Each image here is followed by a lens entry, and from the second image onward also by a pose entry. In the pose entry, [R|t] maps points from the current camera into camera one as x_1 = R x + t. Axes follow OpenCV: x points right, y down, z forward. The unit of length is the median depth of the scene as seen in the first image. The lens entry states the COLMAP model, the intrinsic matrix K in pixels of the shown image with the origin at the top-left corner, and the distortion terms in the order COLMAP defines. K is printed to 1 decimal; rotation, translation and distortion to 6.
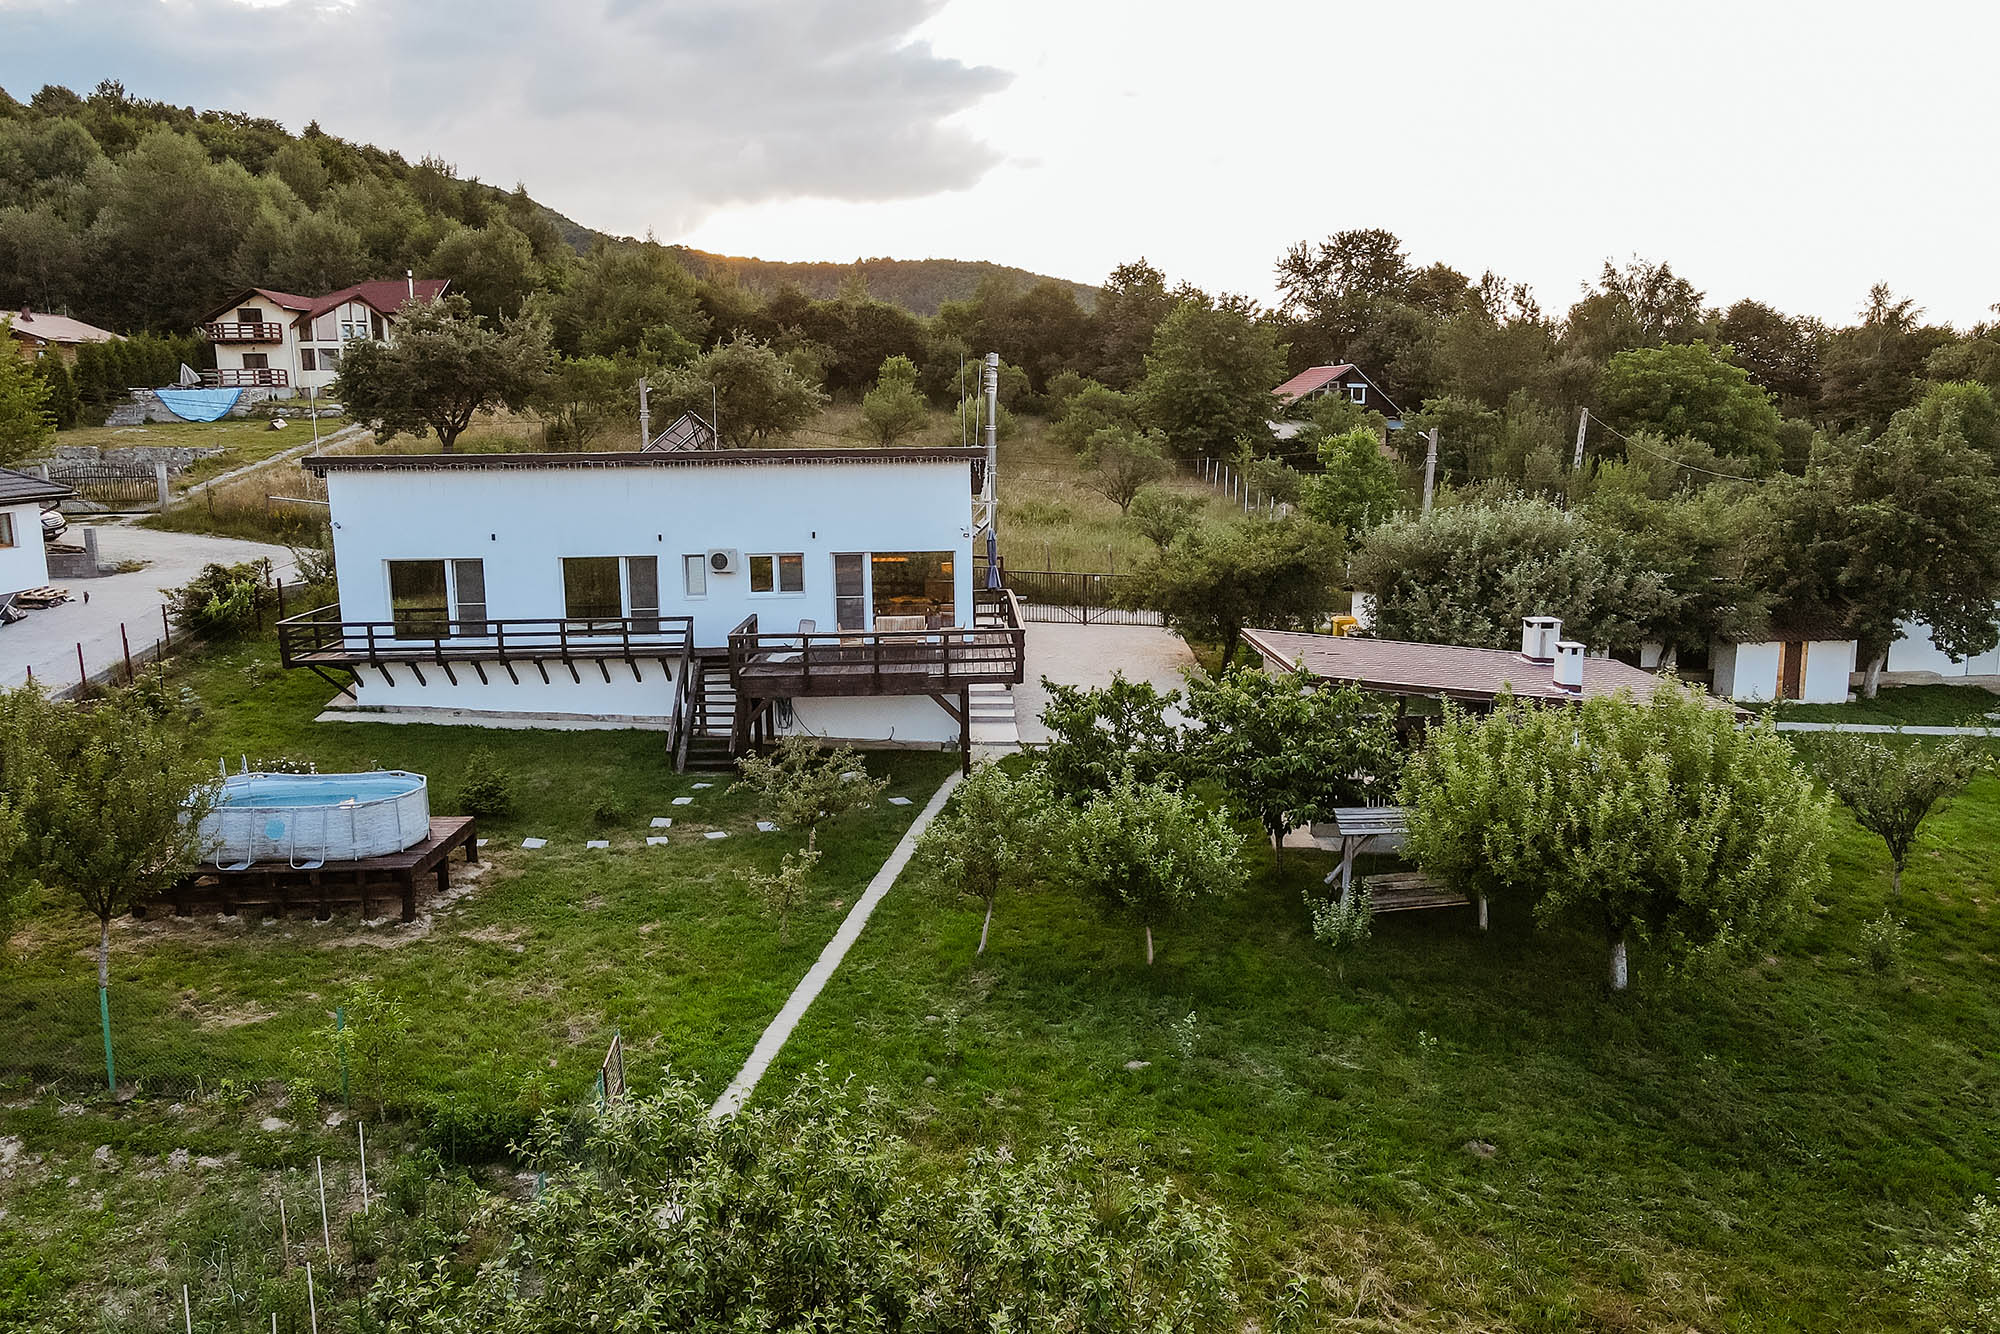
lens RADIAL K [[1423.3, 0, 997.2], [0, 1423.3, 670.0], [0, 0, 1]] dist [0.020754, 0.001904]
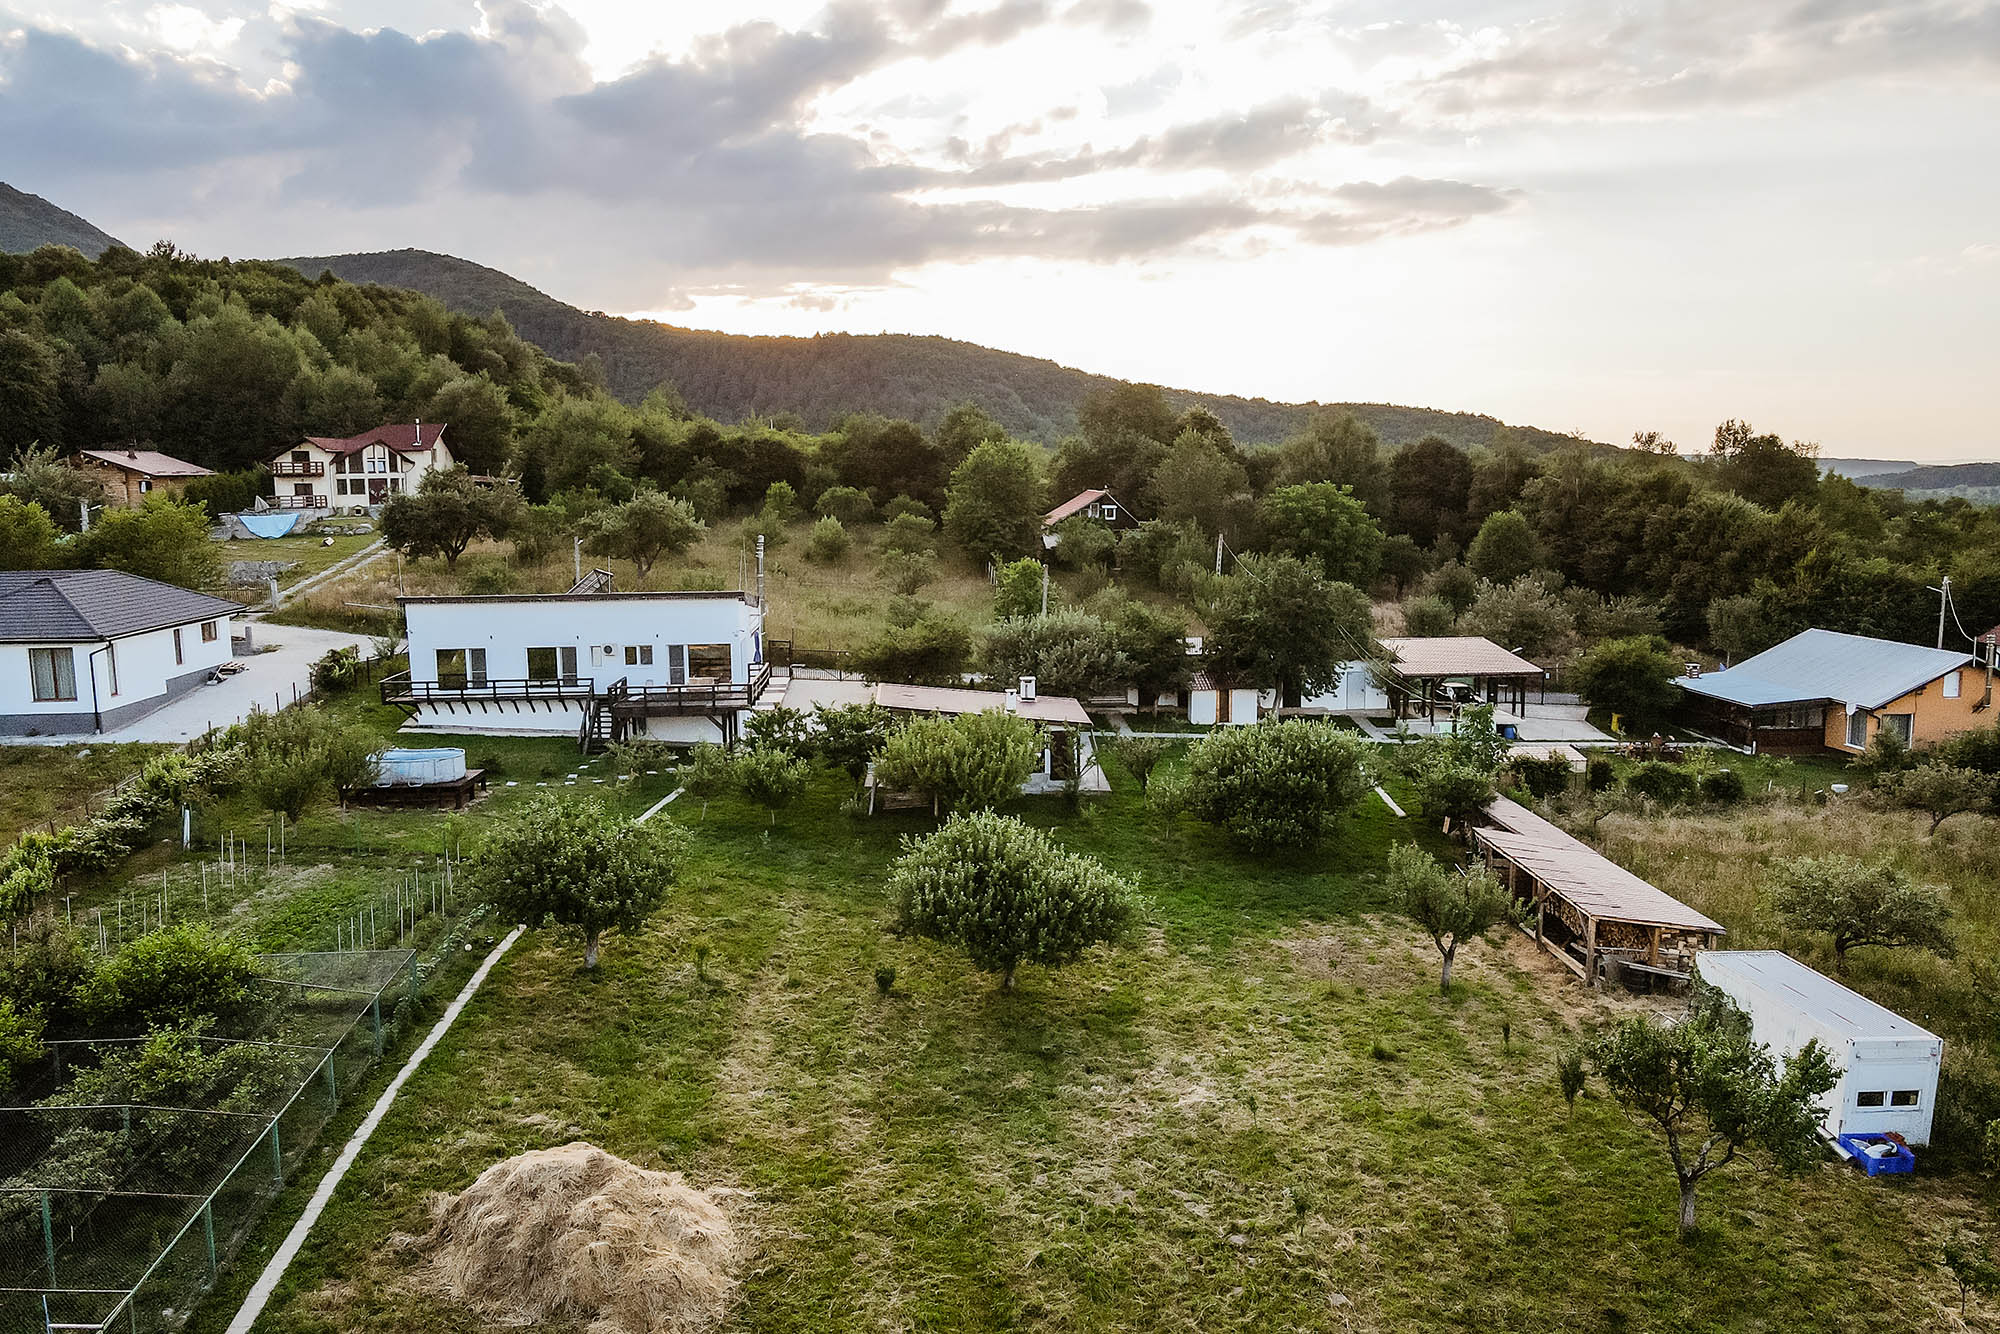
lens RADIAL K [[1423.3, 0, 1002.1], [0, 1423.3, 666.2], [0, 0, 1]] dist [0.020754, 0.001904]
pose [[0.999725, -0.002559, 0.023301, 0.160604], [0.003499, 0.999178, -0.040378, 0.014503], [-0.023178, 0.040448, 0.998913, -0.516707]]
